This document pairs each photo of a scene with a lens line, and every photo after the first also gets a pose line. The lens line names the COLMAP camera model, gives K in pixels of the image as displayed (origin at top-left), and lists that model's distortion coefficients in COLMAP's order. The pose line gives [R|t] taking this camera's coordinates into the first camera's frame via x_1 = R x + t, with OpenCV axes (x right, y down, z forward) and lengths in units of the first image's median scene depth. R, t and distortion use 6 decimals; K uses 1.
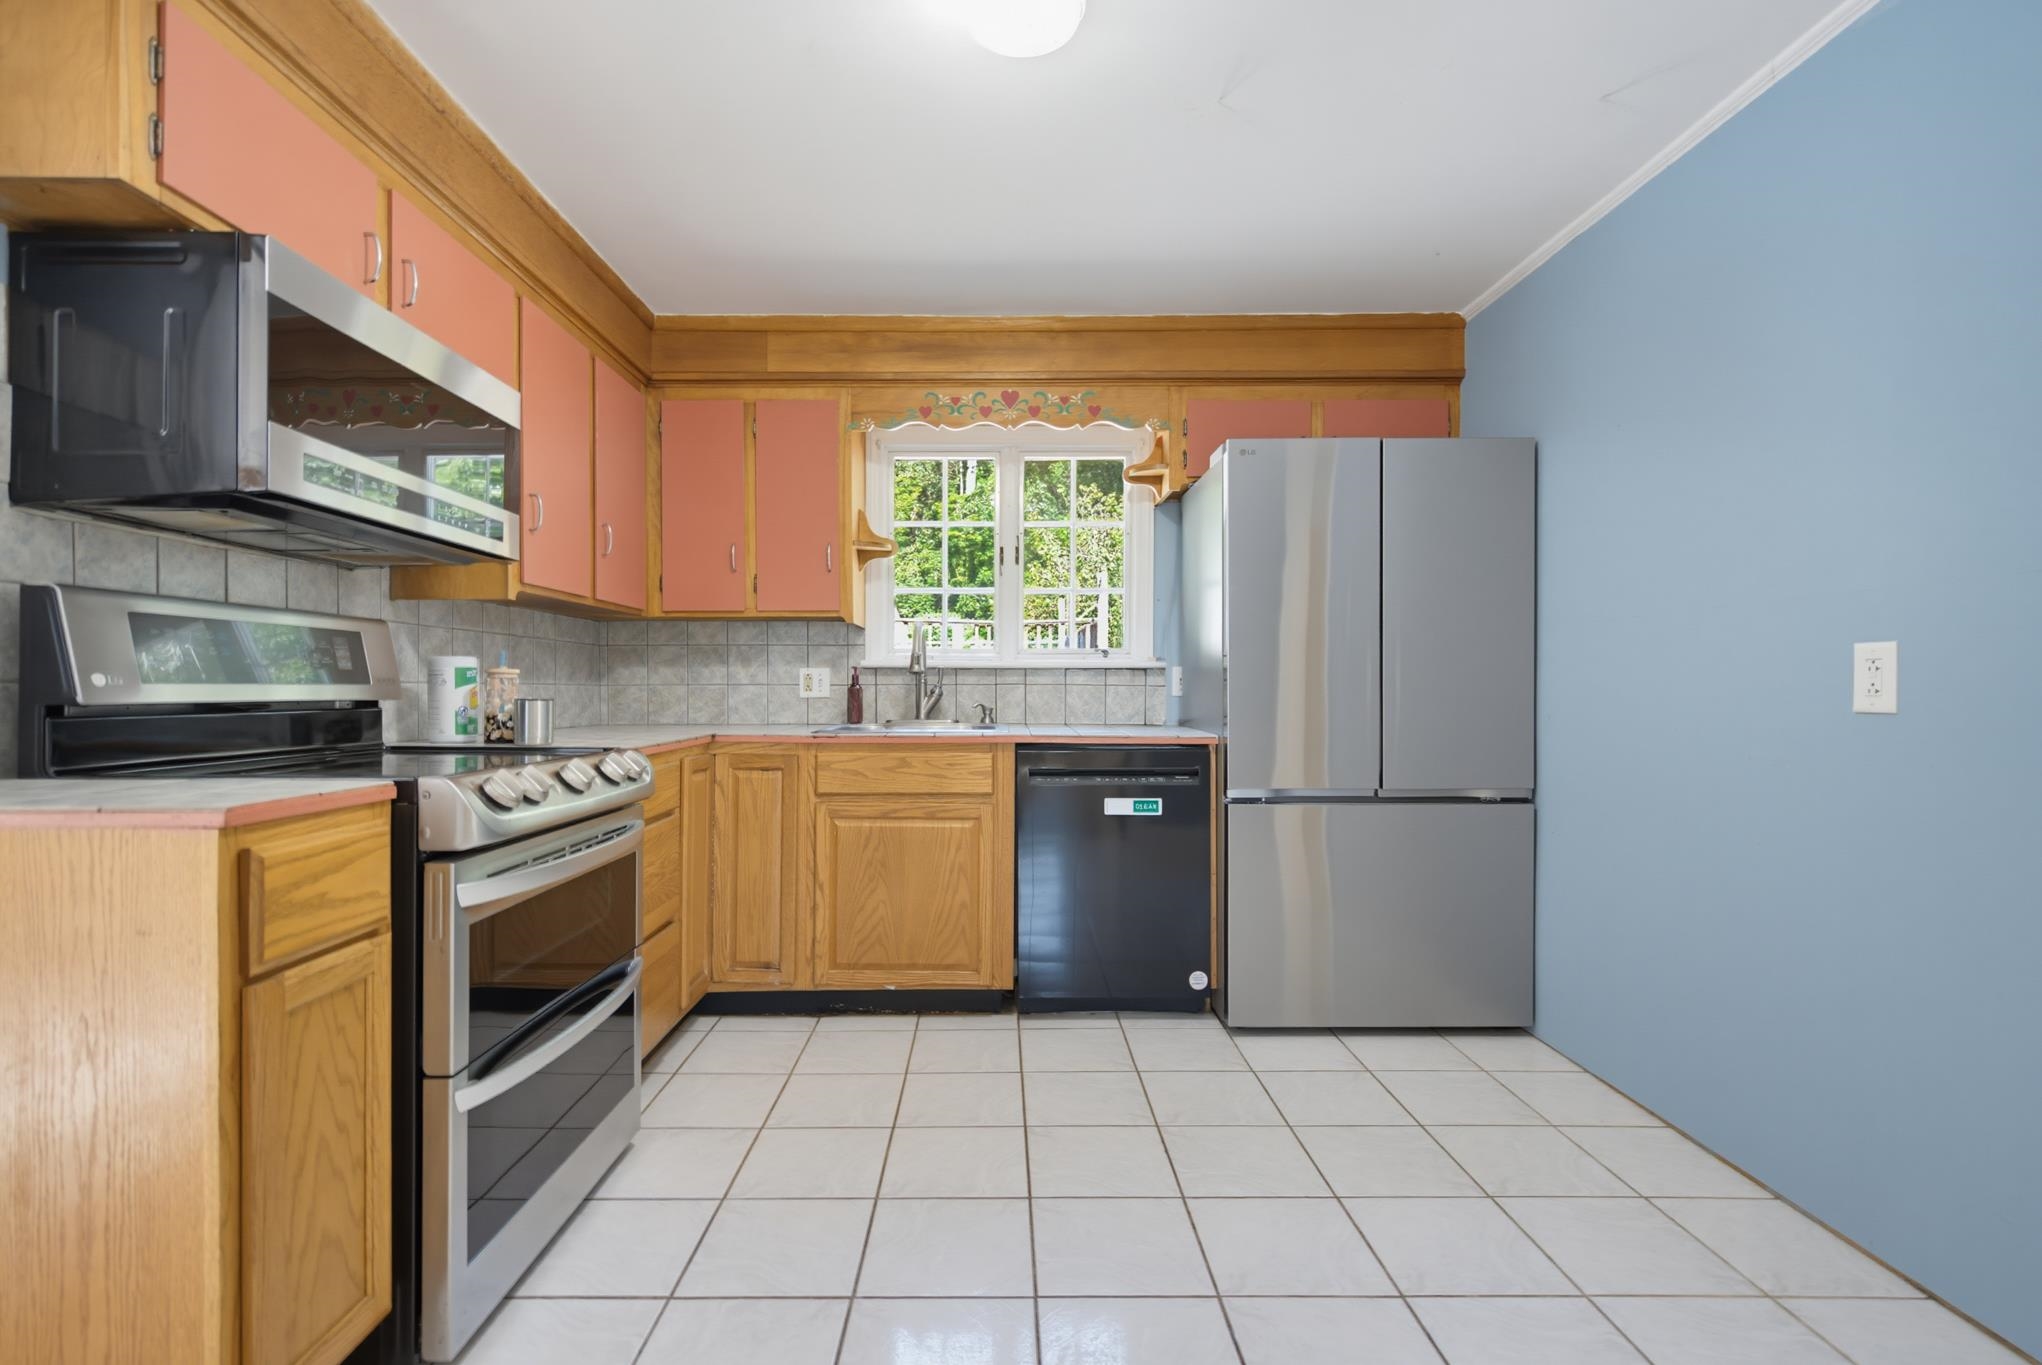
lens RADIAL K [[927.7, 0, 1005.9], [0, 927.7, 696.8], [0, 0, 1]] dist [0.002947, -0.000896]
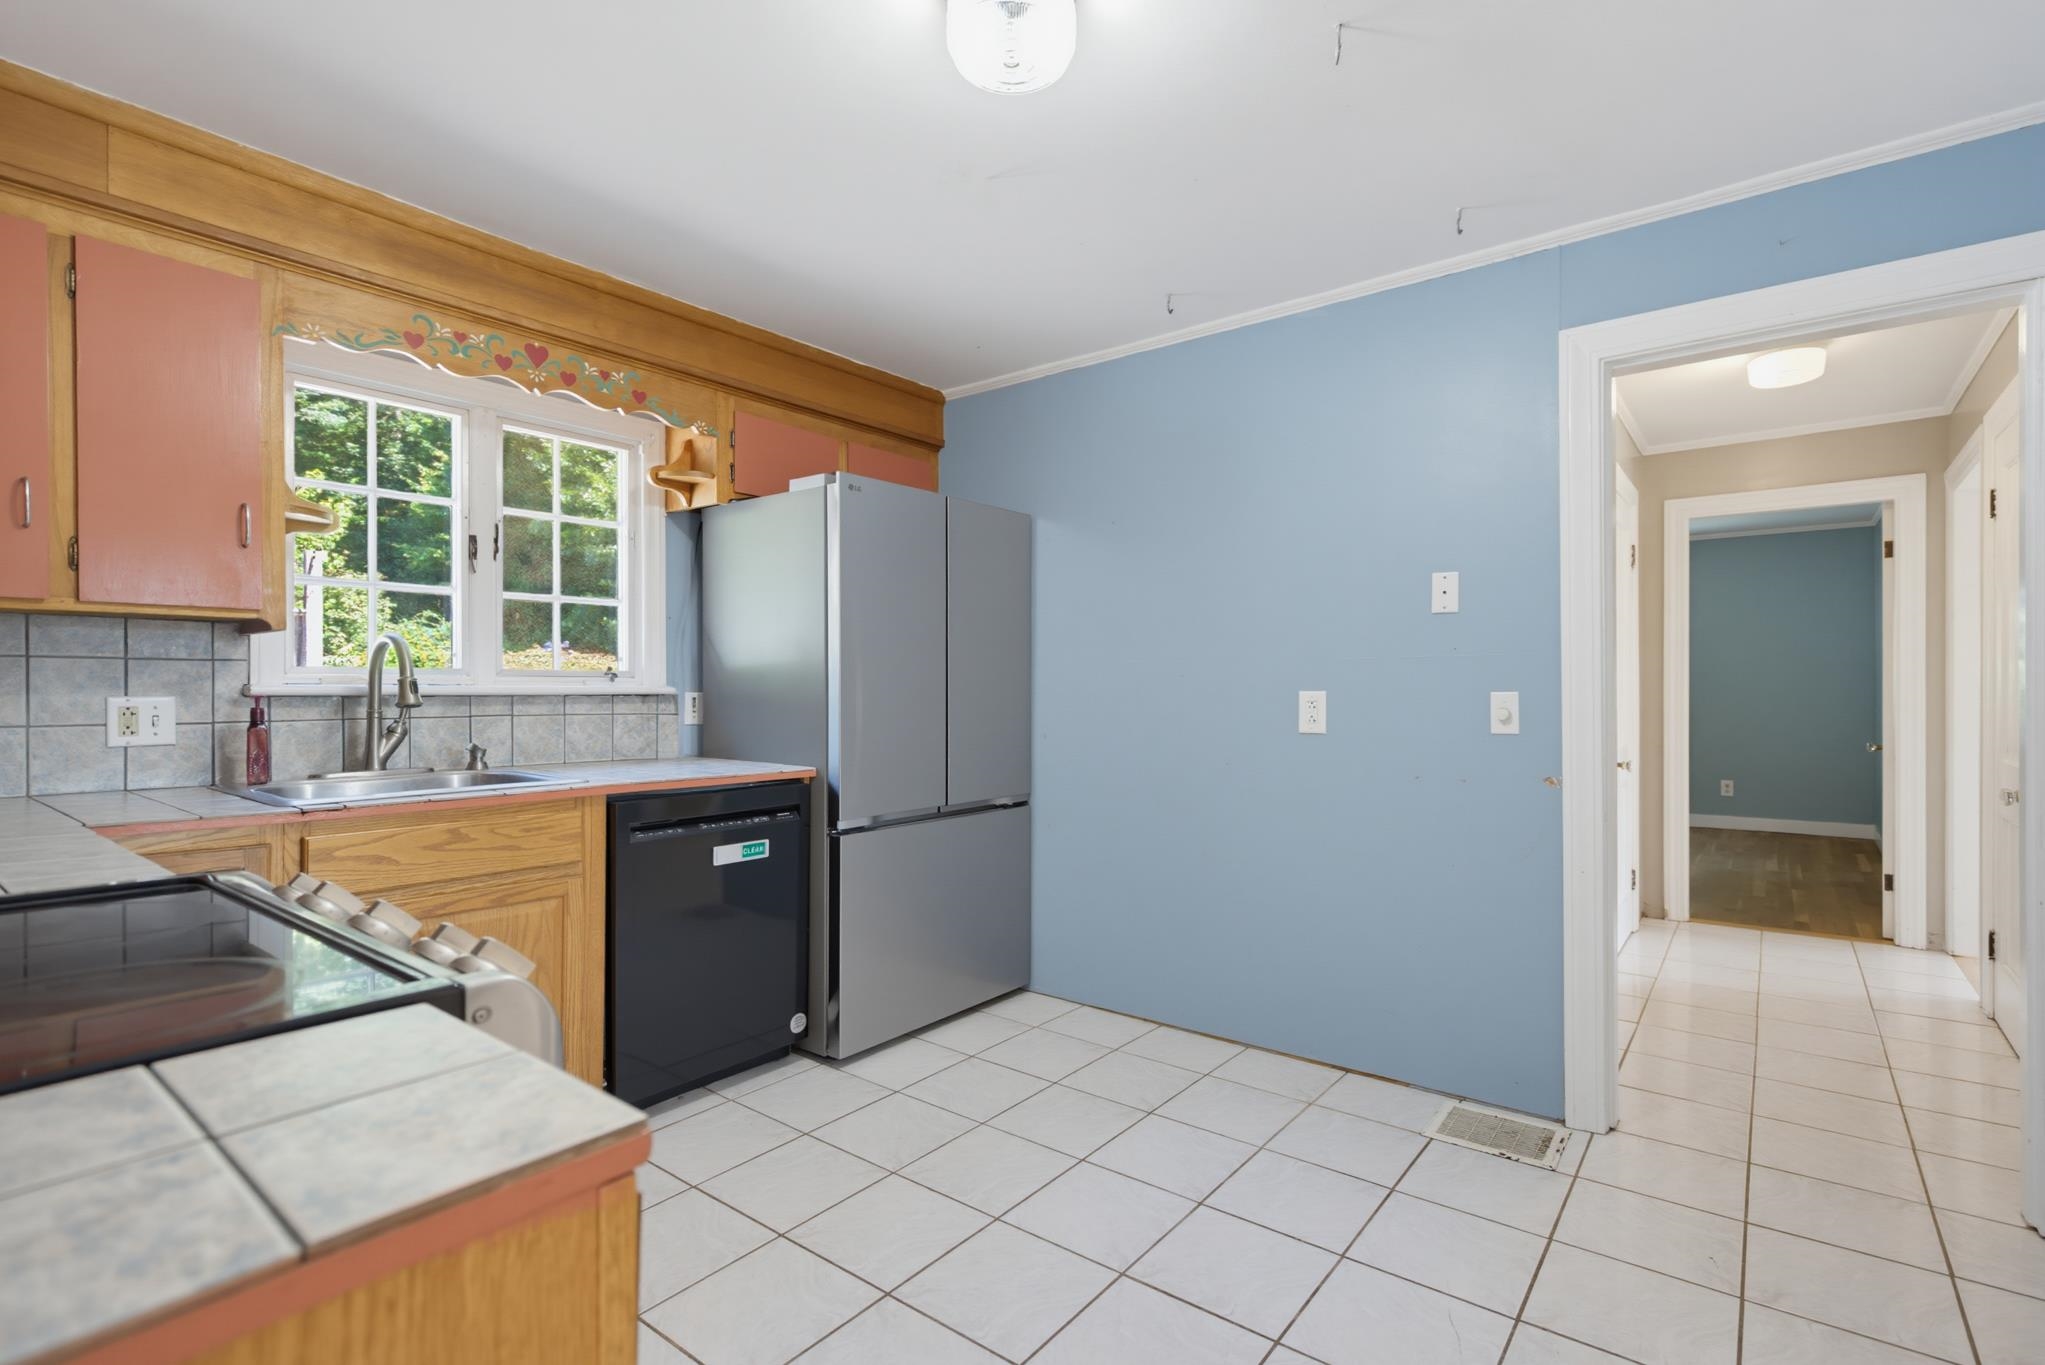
lens RADIAL K [[929.1, 0, 1032.7], [0, 929.1, 693.4], [0, 0, 1]] dist [0.002947, -0.000896]
pose [[0.621373, -0.005231, 0.783498, -0.392409], [0.009859, 0.999951, -0.001143, -0.032980], [-0.783453, 0.008435, 0.621393, 0.204379]]
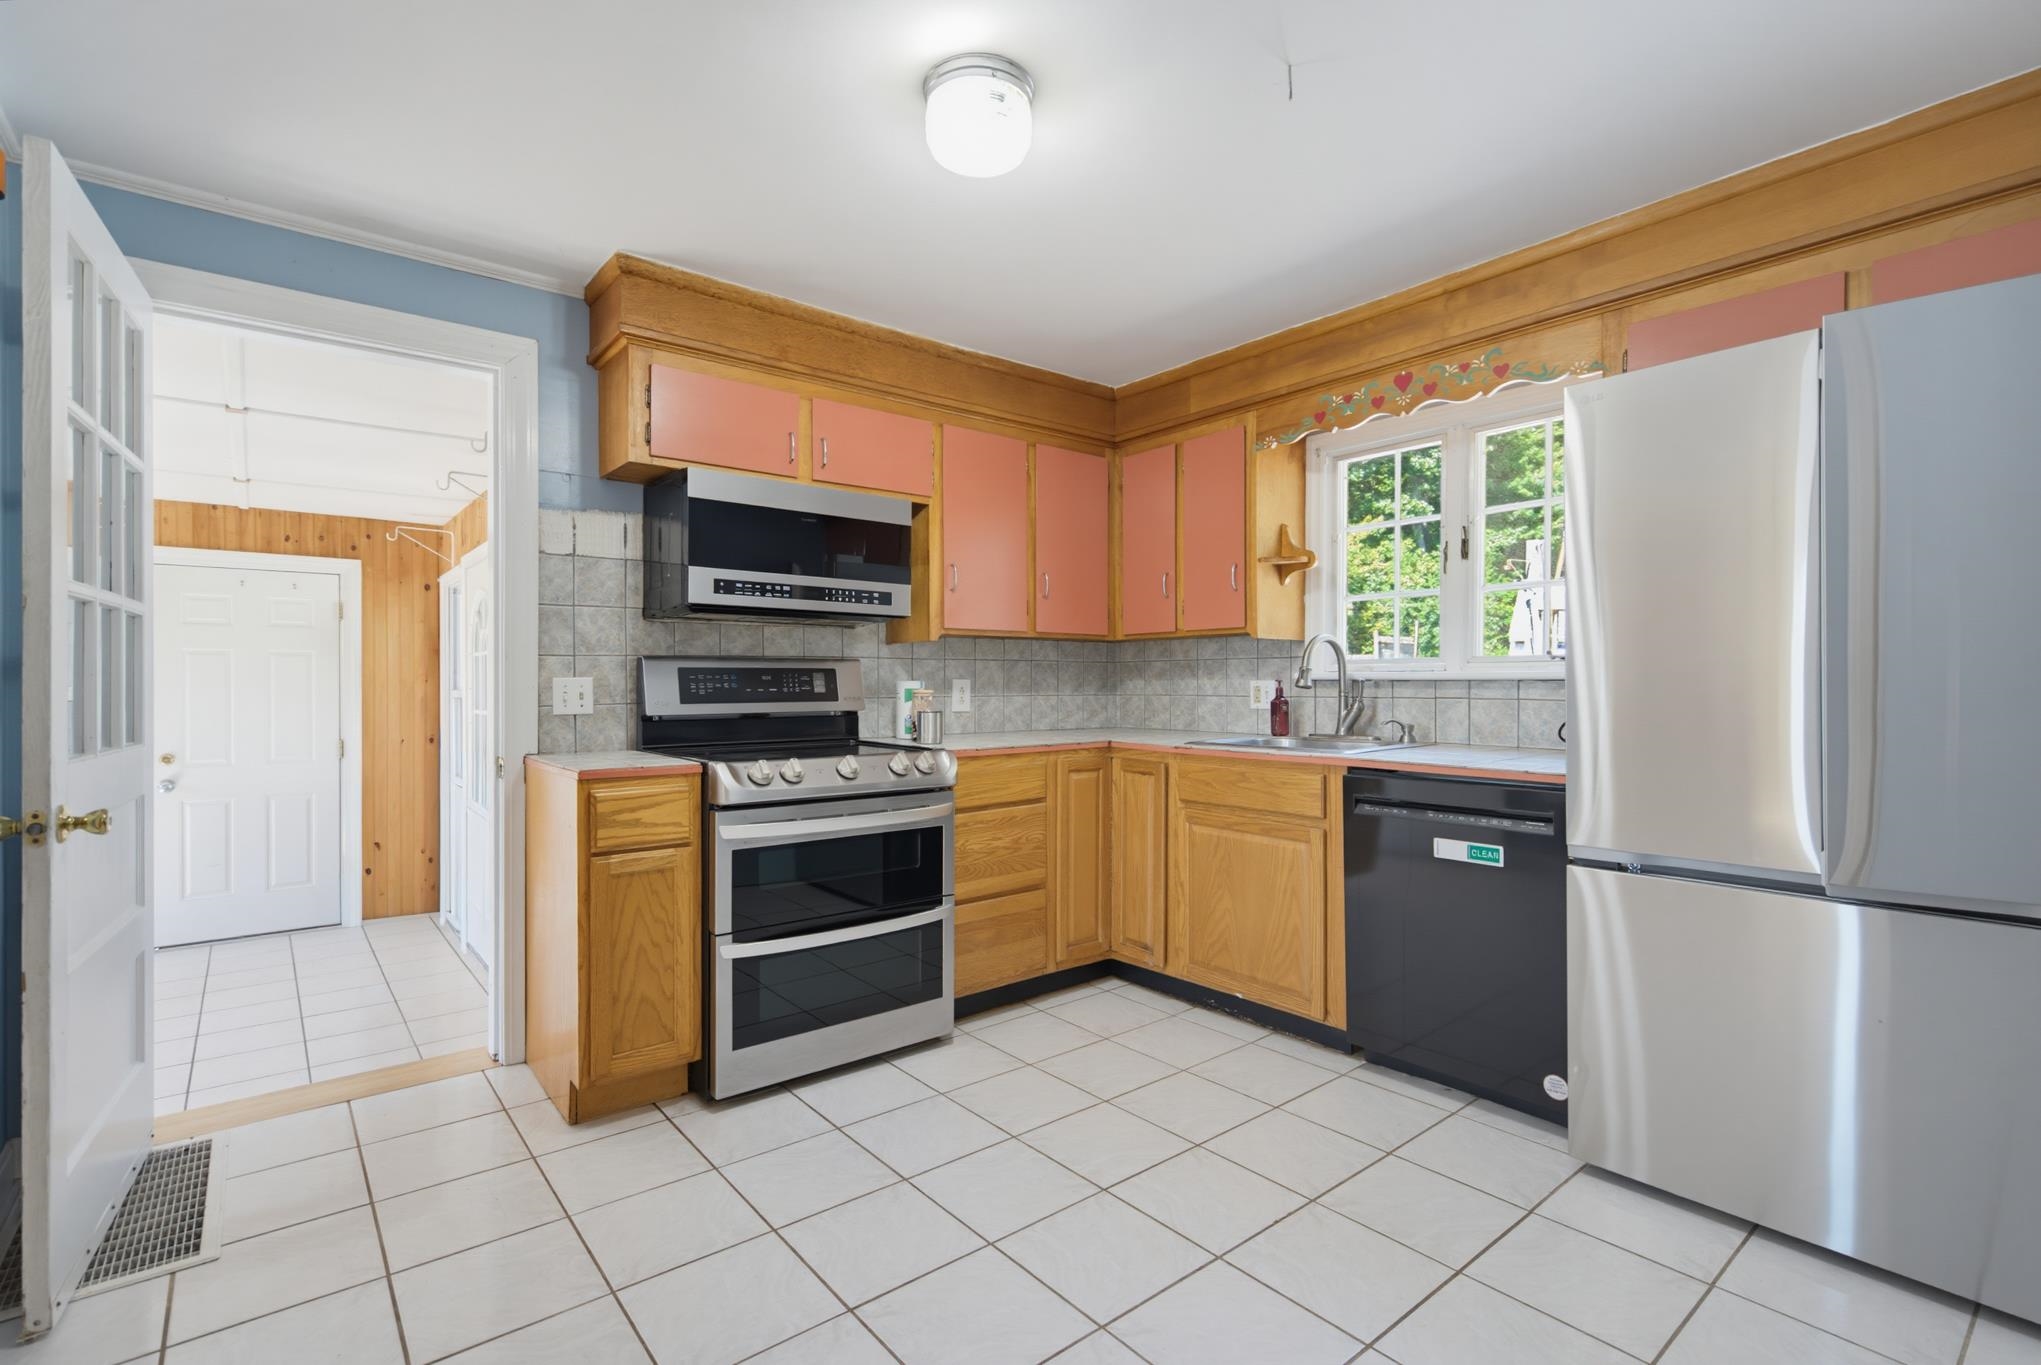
lens RADIAL K [[927.2, 0, 1014.2], [0, 927.2, 688.9], [0, 0, 1]] dist [0.002947, -0.000896]
pose [[0.634906, 0.003887, -0.772579, 0.511725], [-0.004515, 0.999989, 0.001321, -0.026341], [0.772576, 0.002649, 0.634917, 0.154623]]
